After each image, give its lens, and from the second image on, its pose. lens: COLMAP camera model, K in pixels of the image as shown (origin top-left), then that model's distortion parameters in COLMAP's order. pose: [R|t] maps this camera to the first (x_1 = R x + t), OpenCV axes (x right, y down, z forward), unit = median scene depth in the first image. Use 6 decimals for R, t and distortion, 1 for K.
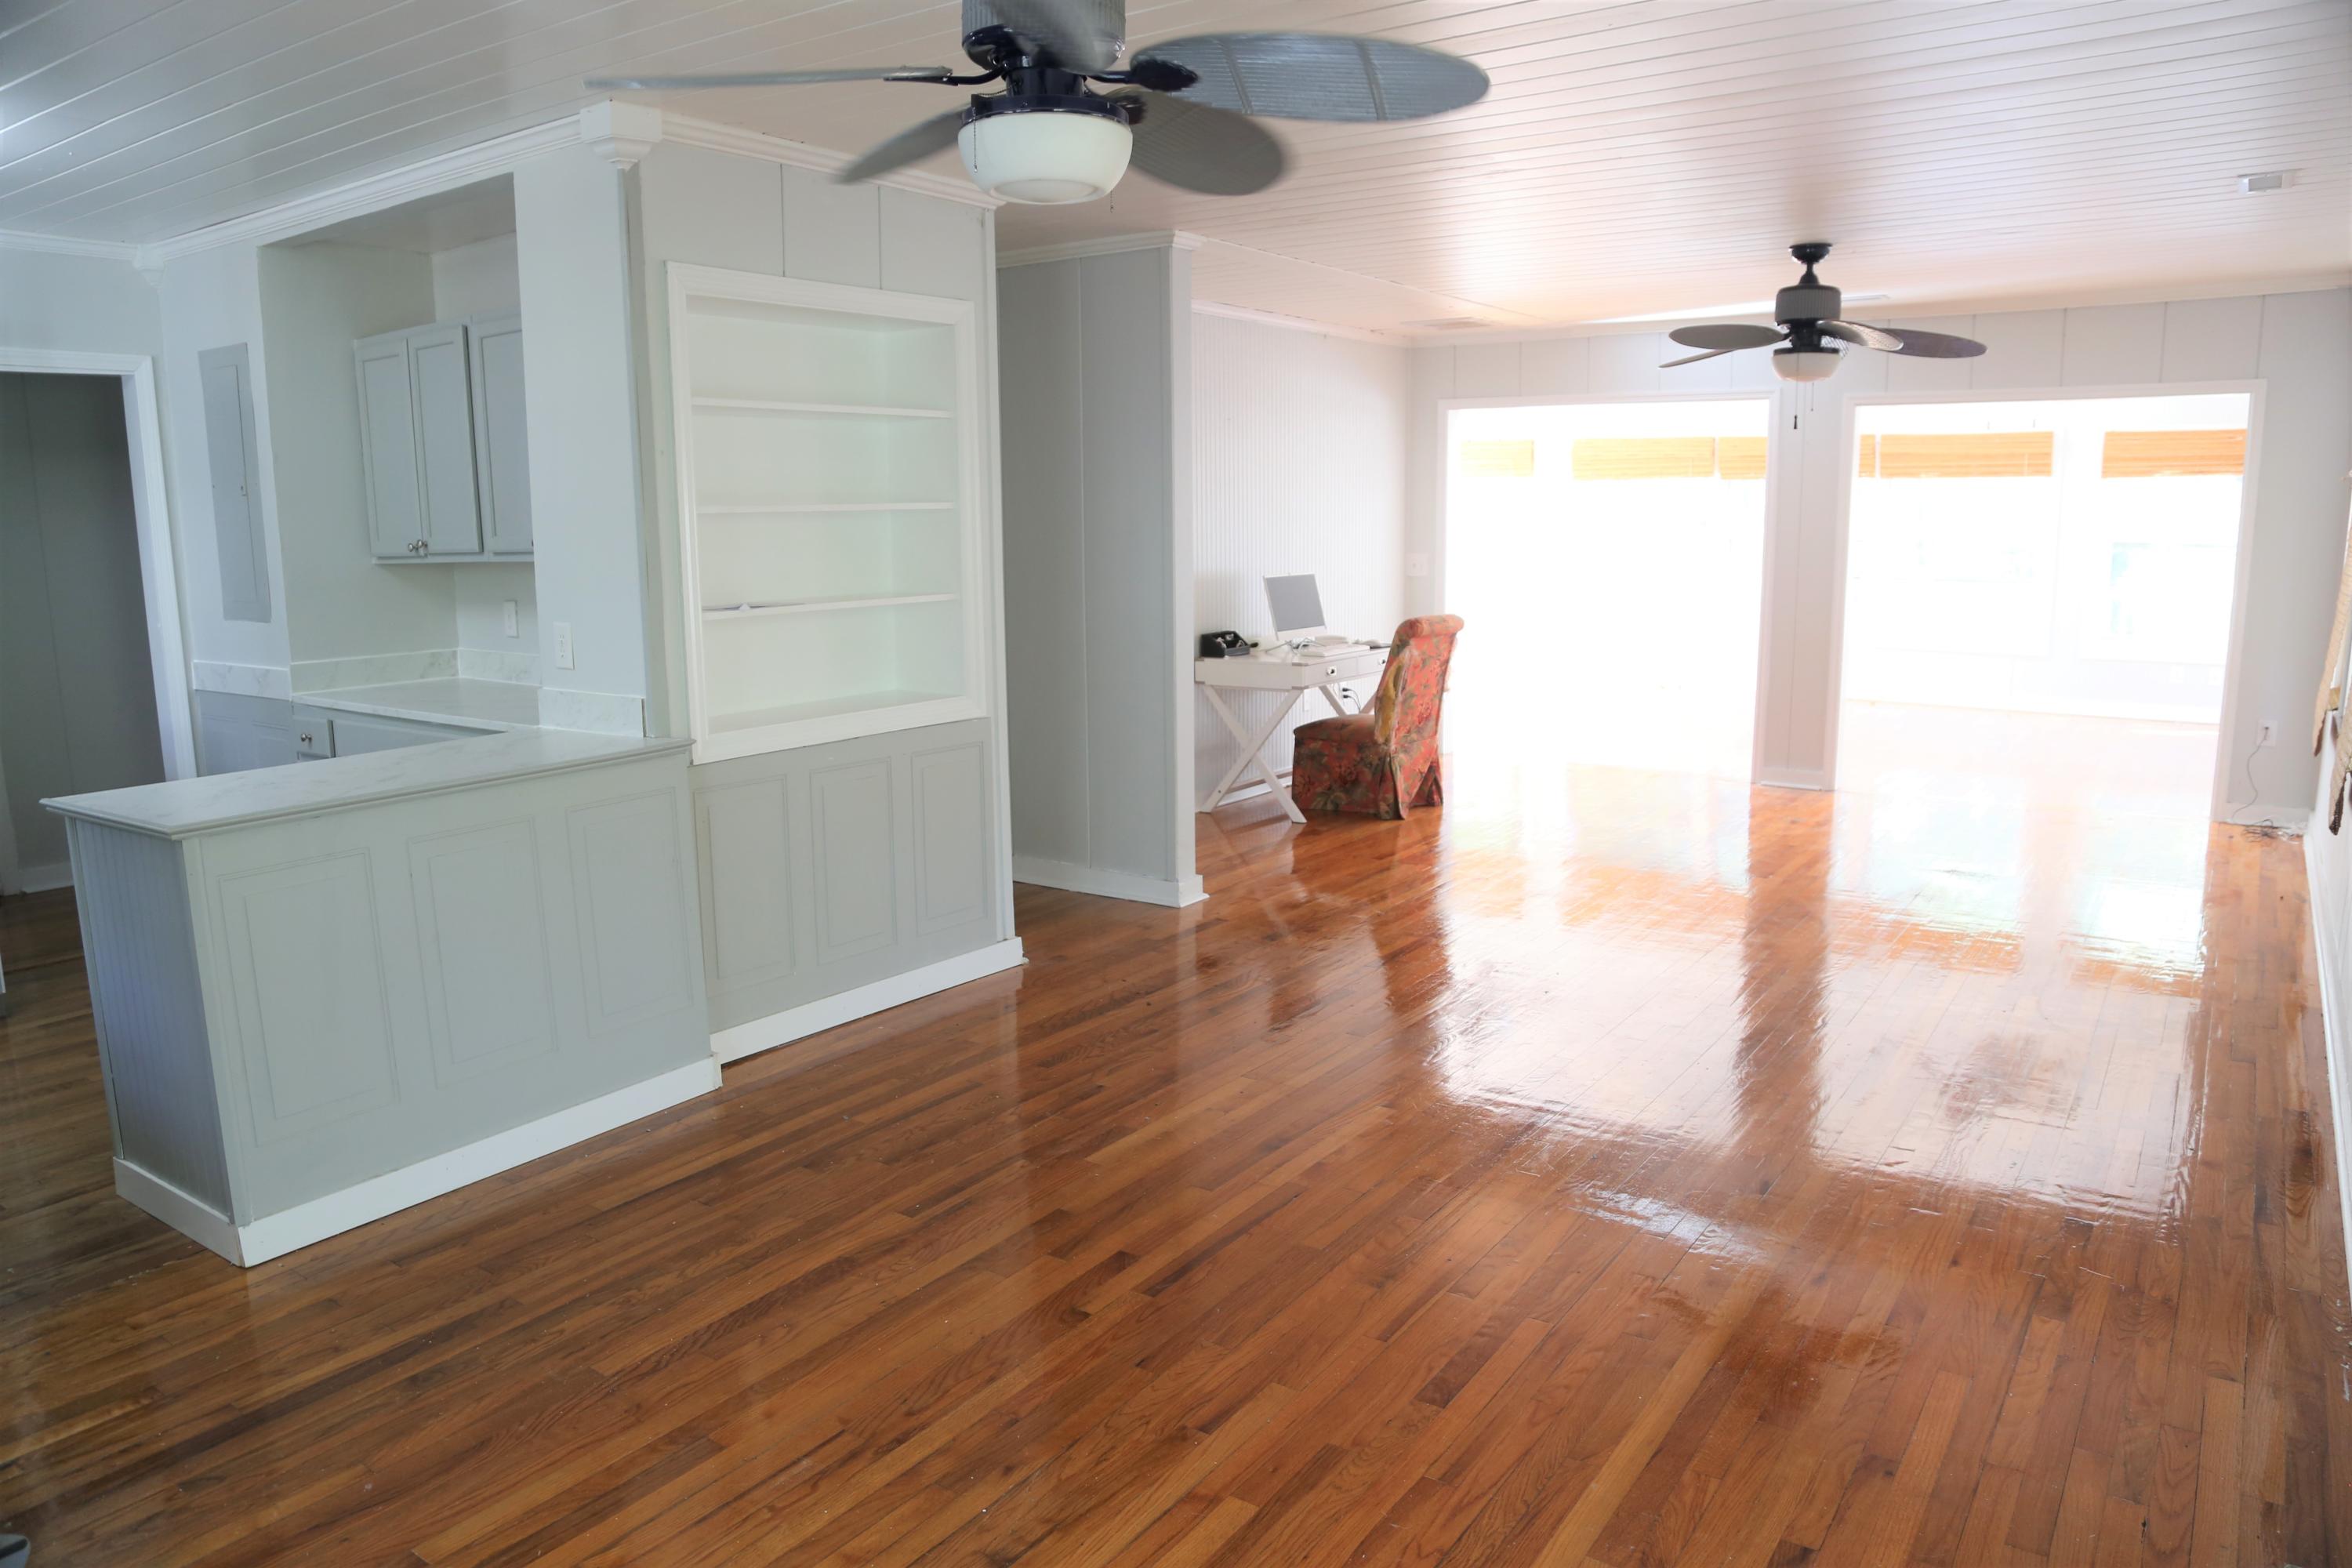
lens RADIAL K [[1582.5, 0, 1176.2], [0, 1582.5, 783.2], [0, 0, 1]] dist [-0.120940, 0.062413]
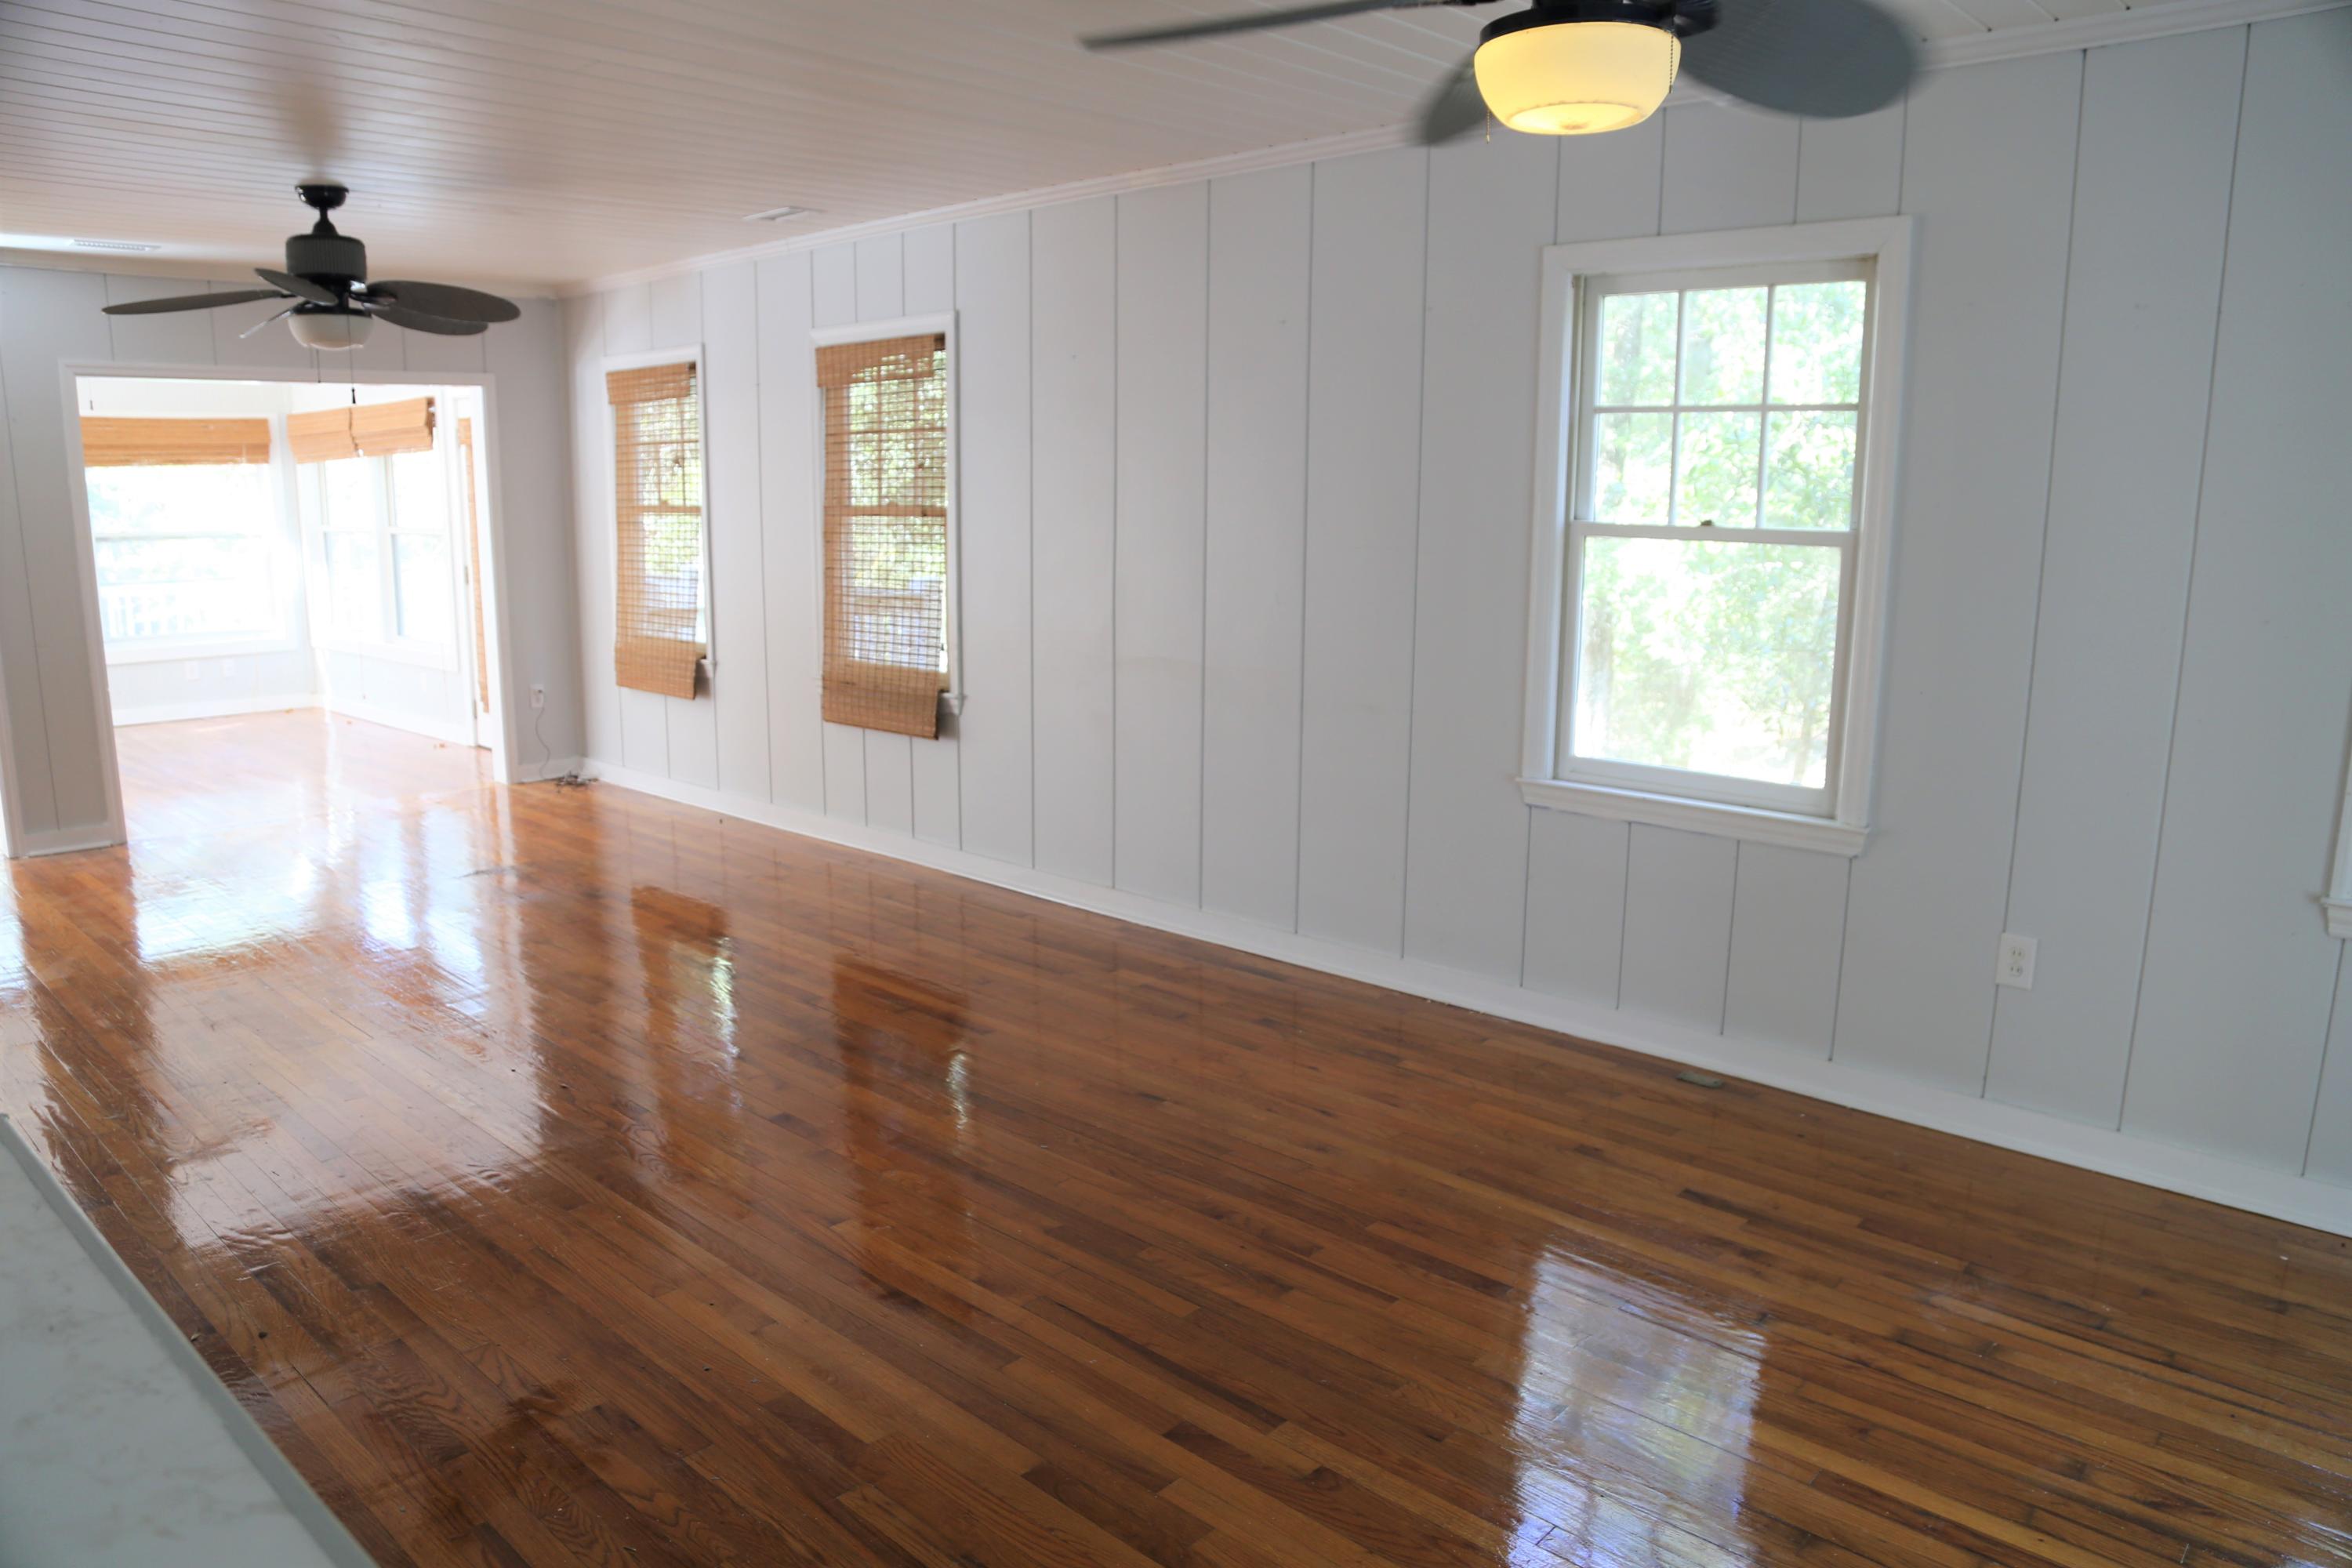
lens RADIAL K [[1582.5, 0, 1177.3], [0, 1582.5, 788.8], [0, 0, 1]] dist [-0.120940, 0.062413]
pose [[0.145959, -0.176891, 0.973348, -0.395042], [0.170619, 0.973642, 0.151360, -0.071117], [-0.974467, 0.143979, 0.172293, 0.438262]]
